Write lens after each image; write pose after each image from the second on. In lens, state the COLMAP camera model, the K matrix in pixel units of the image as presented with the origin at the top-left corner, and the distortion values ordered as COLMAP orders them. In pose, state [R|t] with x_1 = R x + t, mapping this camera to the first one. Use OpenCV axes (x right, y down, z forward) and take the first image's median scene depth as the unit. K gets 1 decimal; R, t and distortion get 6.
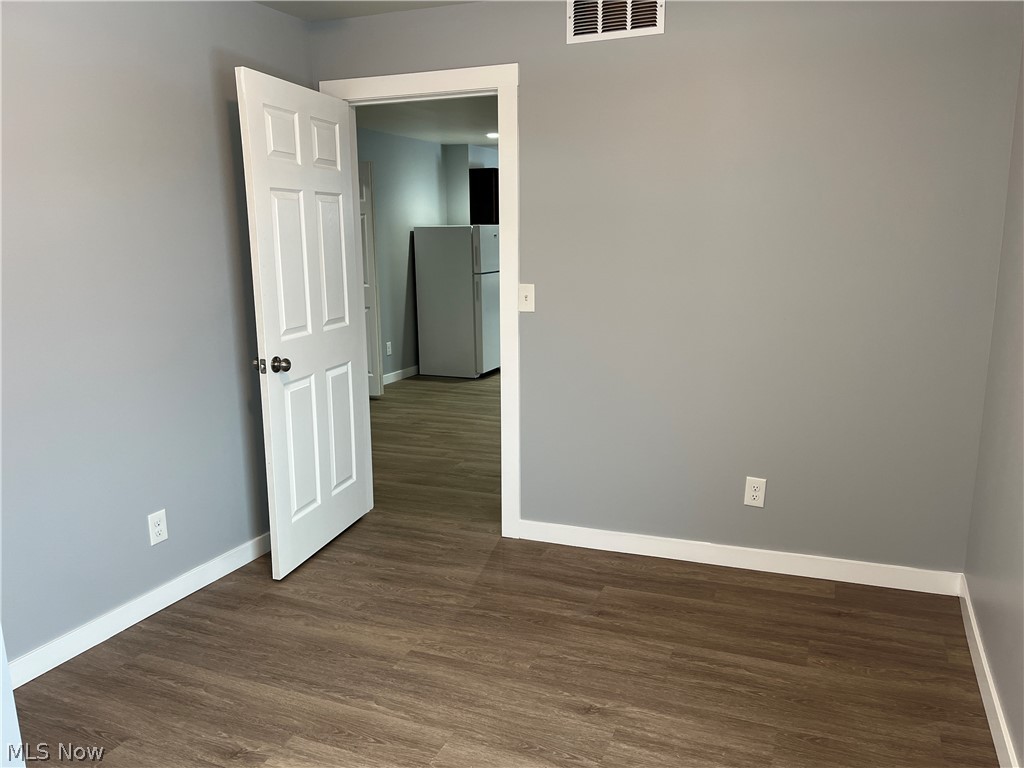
lens RADIAL K [[747.7, 0, 512.0], [0, 747.7, 384.0], [0, 0, 1]] dist [0.009558, -0.000203]
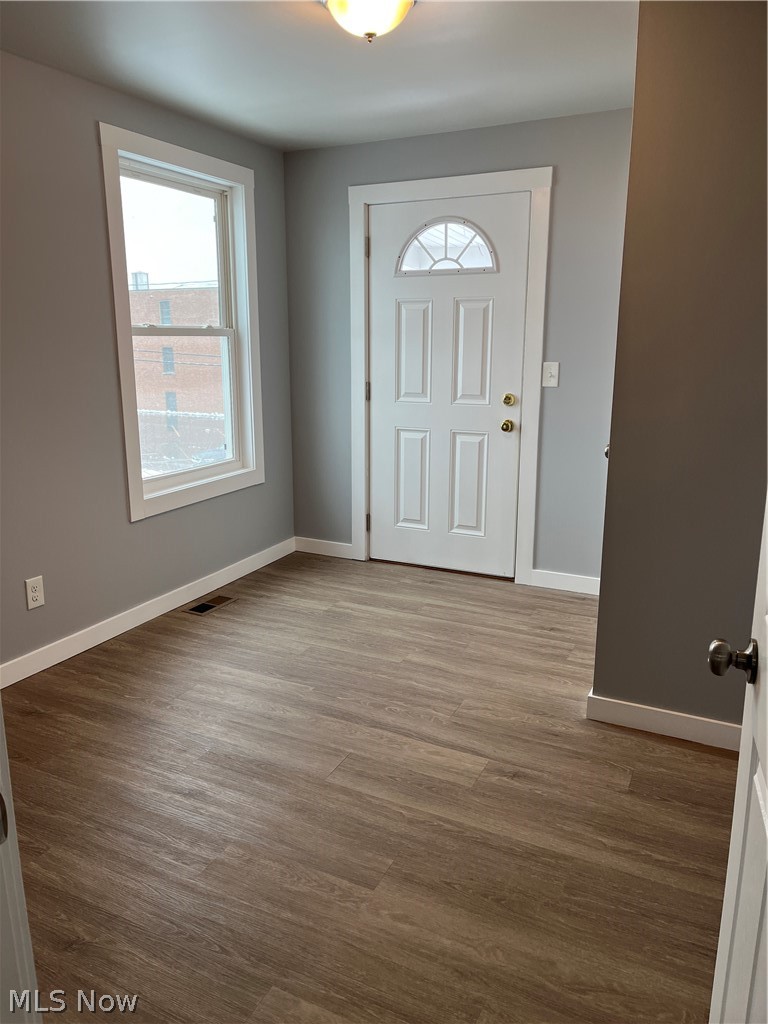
lens RADIAL K [[747.7, 0, 384.0], [0, 747.7, 512.0], [0, 0, 1]] dist [0.009558, -0.000203]
pose [[-0.998621, 0.000639, 0.052488, -0.205107], [0.022276, 0.910580, 0.412732, -0.314382], [-0.047531, 0.413332, -0.909339, 1.685963]]
